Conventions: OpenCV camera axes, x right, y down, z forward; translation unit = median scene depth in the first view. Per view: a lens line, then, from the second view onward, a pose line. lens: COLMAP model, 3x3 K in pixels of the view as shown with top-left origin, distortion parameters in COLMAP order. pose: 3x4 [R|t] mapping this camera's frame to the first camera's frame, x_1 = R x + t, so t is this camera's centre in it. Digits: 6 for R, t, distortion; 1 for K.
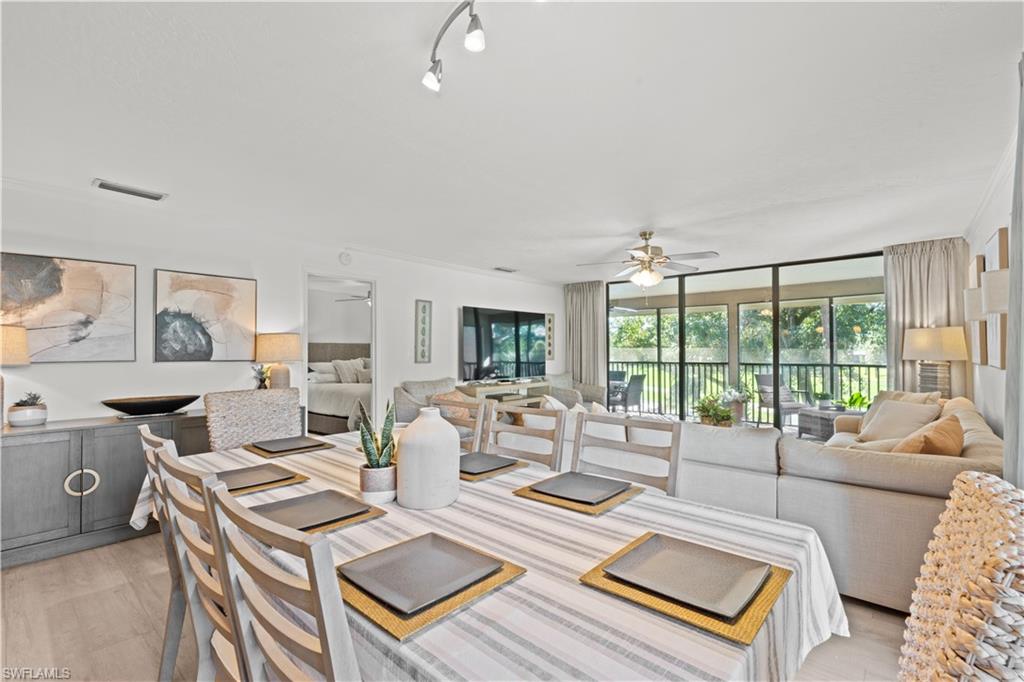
lens RADIAL K [[463.4, 0, 508.0], [0, 463.4, 344.2], [0, 0, 1]] dist [-0.001092, -0.000494]
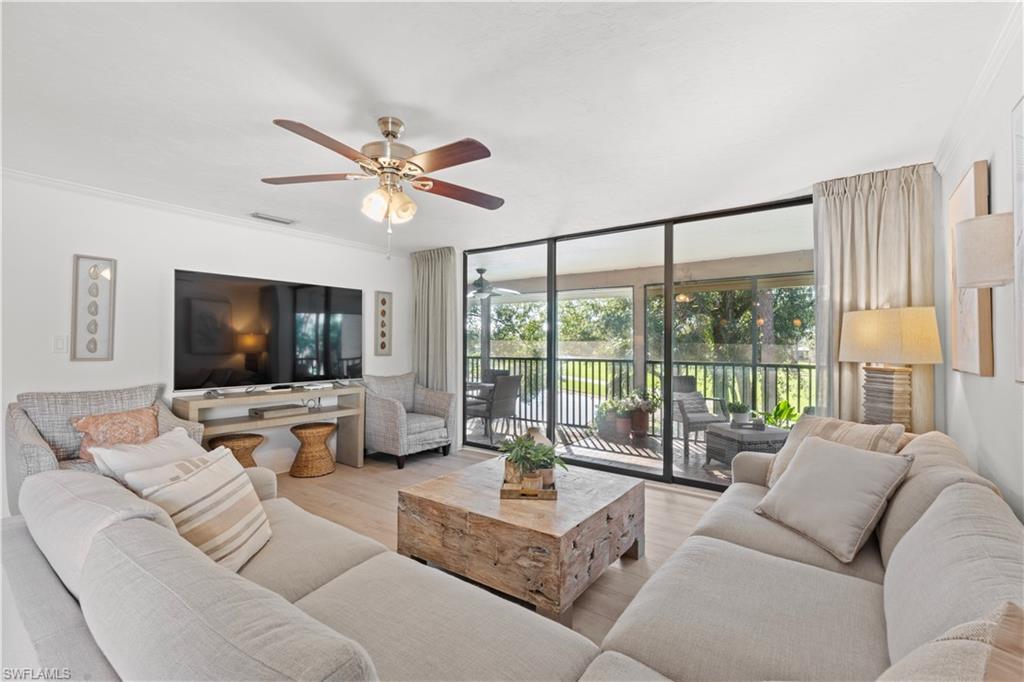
lens RADIAL K [[463.4, 0, 508.1], [0, 463.4, 338.1], [0, 0, 1]] dist [-0.001092, -0.000494]
pose [[0.996812, 0.009688, 0.079191, 0.309969], [-0.009812, 0.999951, 0.001175, 0.005117], [-0.079176, -0.001948, 0.996859, 0.357145]]
